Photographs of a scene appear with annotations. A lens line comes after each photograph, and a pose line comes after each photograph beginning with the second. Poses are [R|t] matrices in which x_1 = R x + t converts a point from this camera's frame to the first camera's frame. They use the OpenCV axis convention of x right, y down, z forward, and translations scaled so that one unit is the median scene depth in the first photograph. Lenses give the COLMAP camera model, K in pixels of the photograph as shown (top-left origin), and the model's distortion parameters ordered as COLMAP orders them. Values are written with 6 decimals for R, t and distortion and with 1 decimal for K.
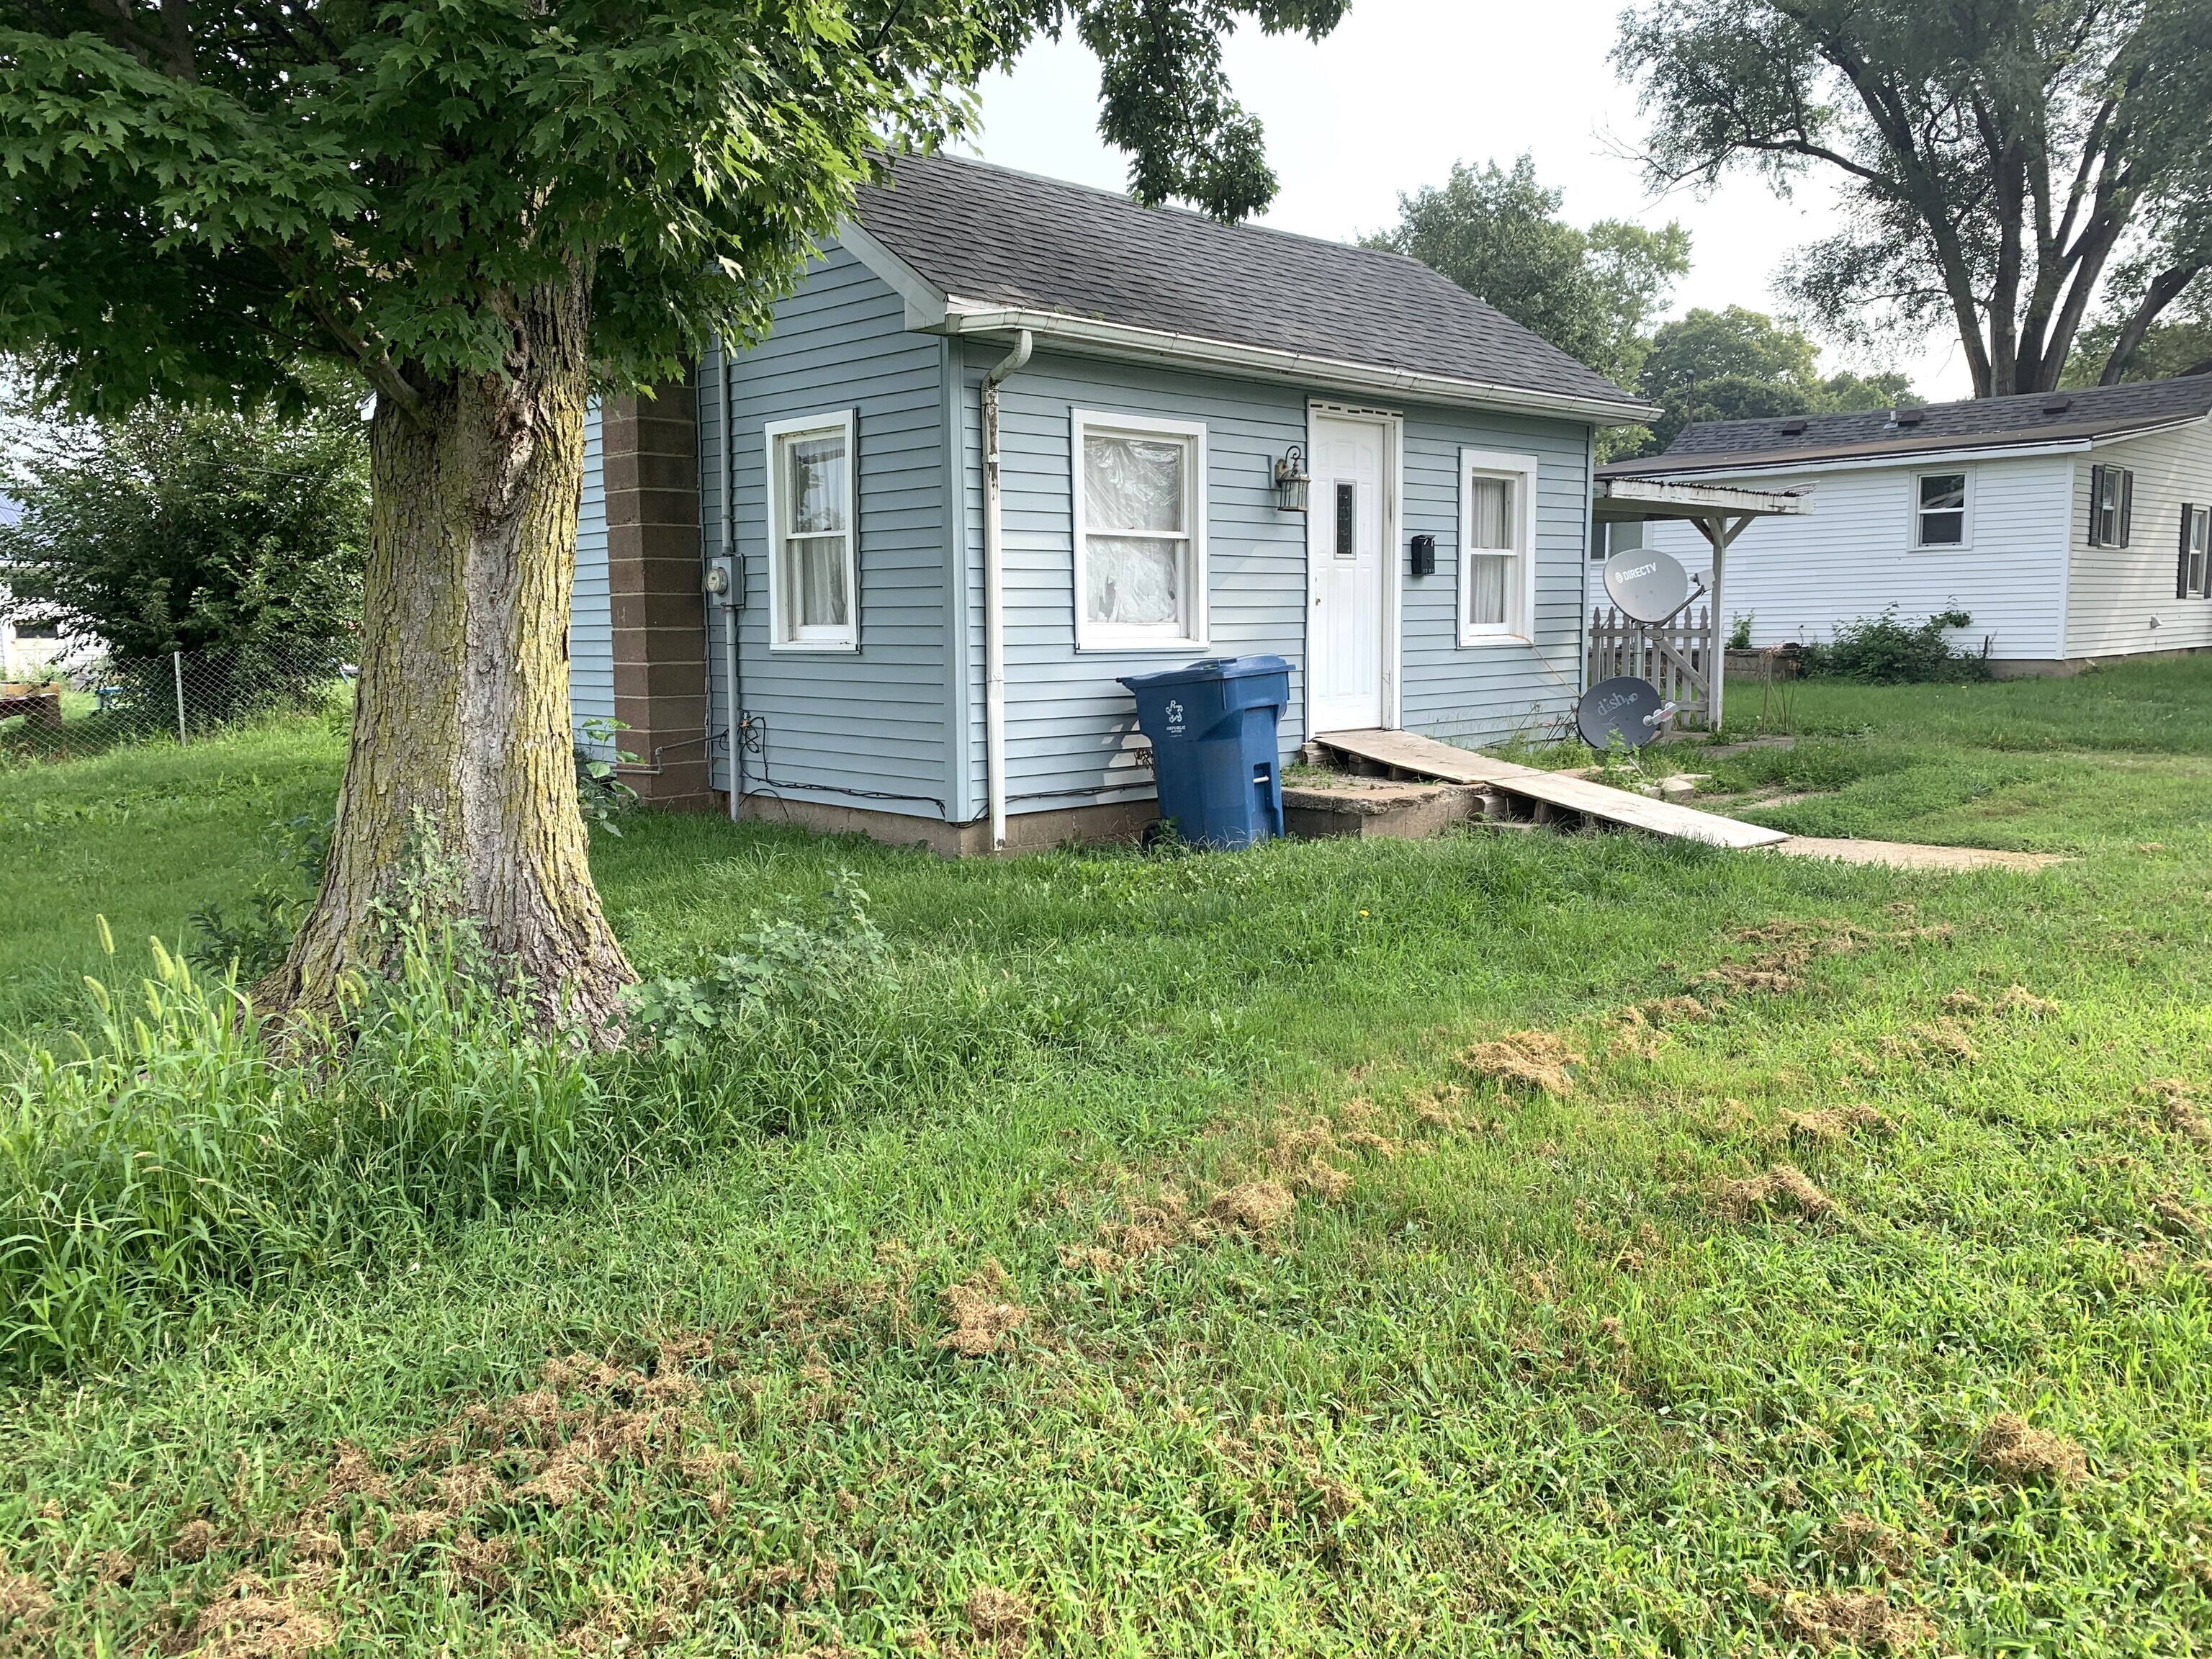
lens RADIAL K [[1753.4, 0, 1098.2], [0, 1753.4, 814.0], [0, 0, 1]] dist [0.055615, -0.049785]
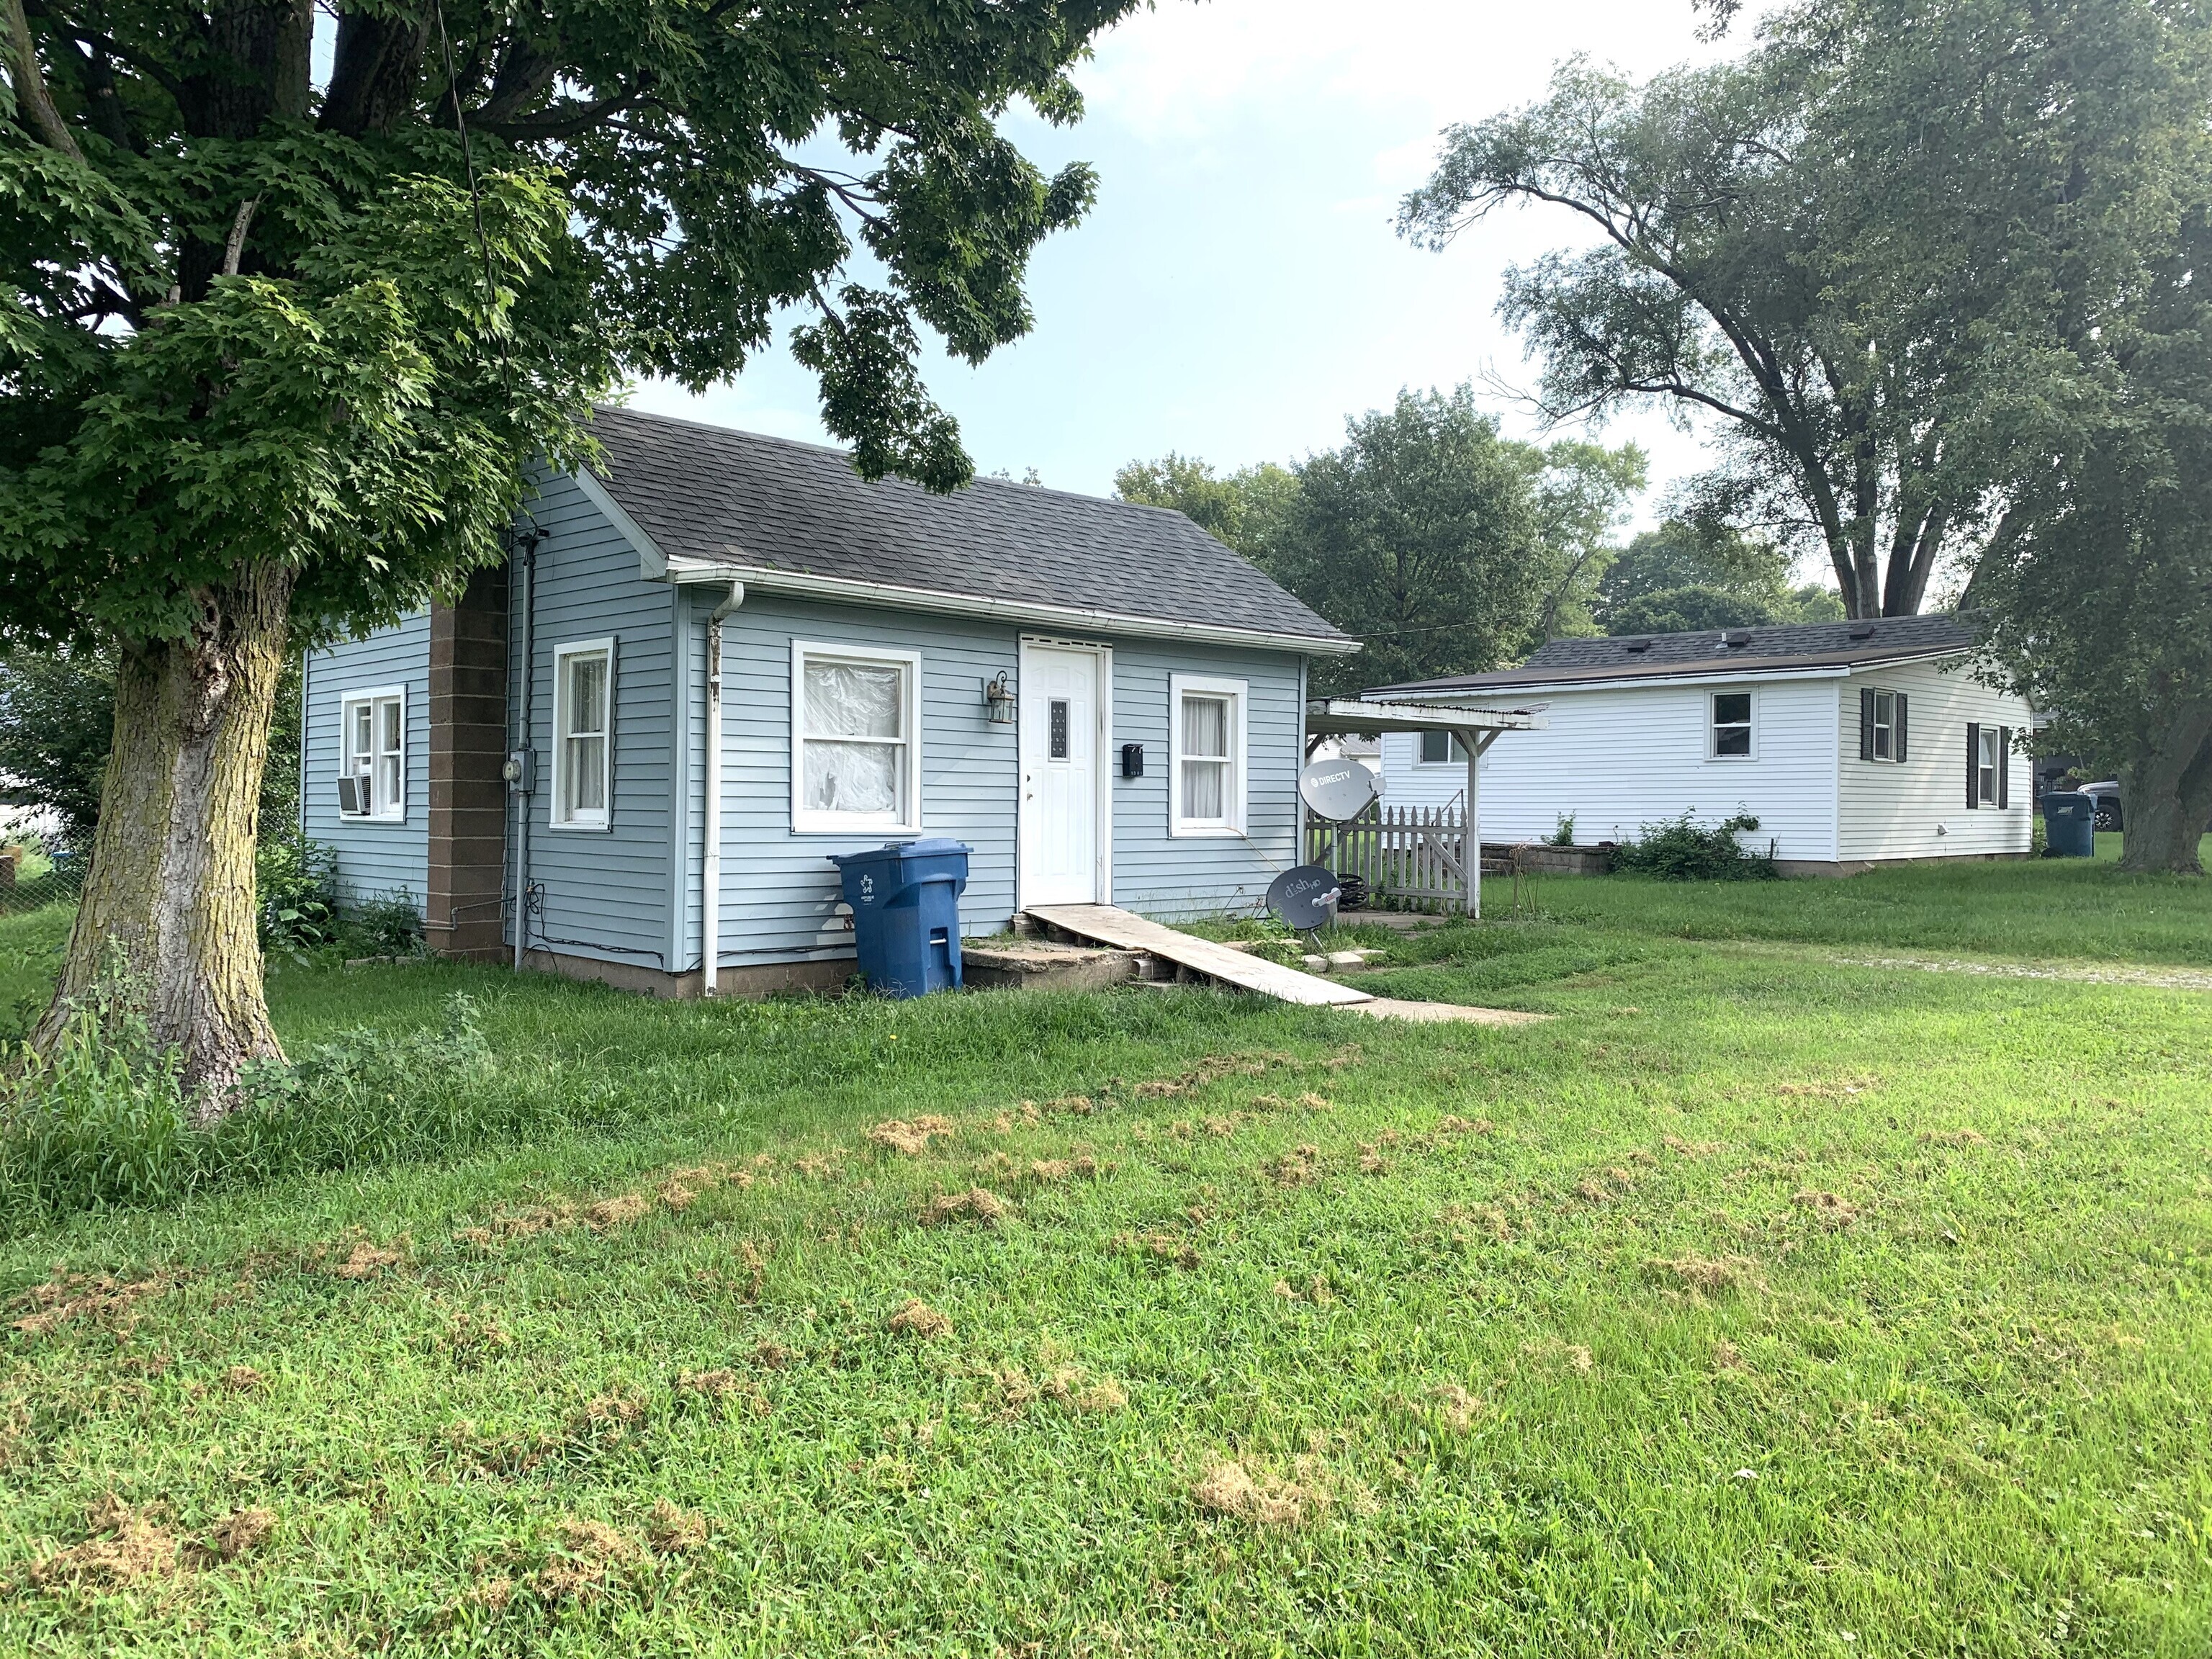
lens RADIAL K [[1753.4, 0, 1112.8], [0, 1753.4, 827.1], [0, 0, 1]] dist [0.055615, -0.049785]
pose [[0.999785, 0.020125, -0.004934, 0.202366], [-0.020508, 0.995124, -0.096477, 0.014677], [0.002969, 0.096557, 0.995323, -0.203397]]
